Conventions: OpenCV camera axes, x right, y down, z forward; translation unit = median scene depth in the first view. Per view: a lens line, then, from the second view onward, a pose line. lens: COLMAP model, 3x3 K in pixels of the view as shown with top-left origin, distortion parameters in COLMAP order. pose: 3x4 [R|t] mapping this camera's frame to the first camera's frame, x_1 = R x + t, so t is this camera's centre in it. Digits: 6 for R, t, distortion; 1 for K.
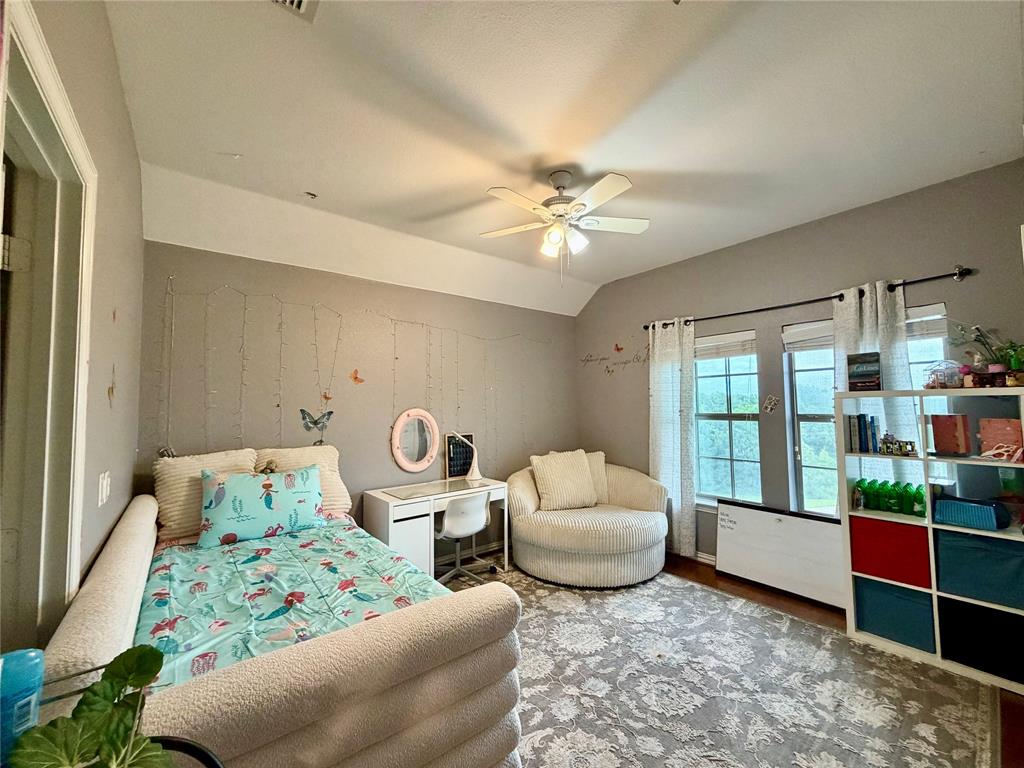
lens RADIAL K [[408.8, 0, 510.0], [0, 408.8, 383.2], [0, 0, 1]] dist [0.000804, 0.000229]
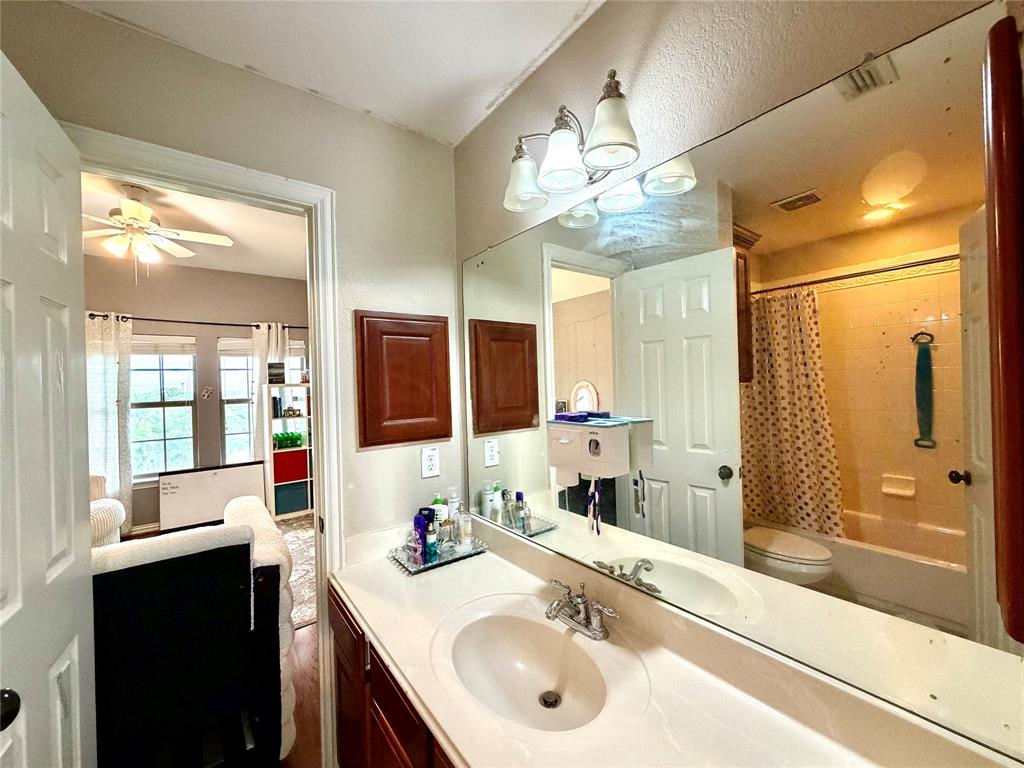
lens RADIAL K [[408.8, 0, 510.0], [0, 408.8, 383.2], [0, 0, 1]] dist [0.000804, 0.000229]
pose [[0.022959, 0.013002, 0.999652, -0.727237], [-0.024430, 0.999624, -0.012440, 0.011291], [-0.999438, -0.024136, 0.023268, -0.049959]]
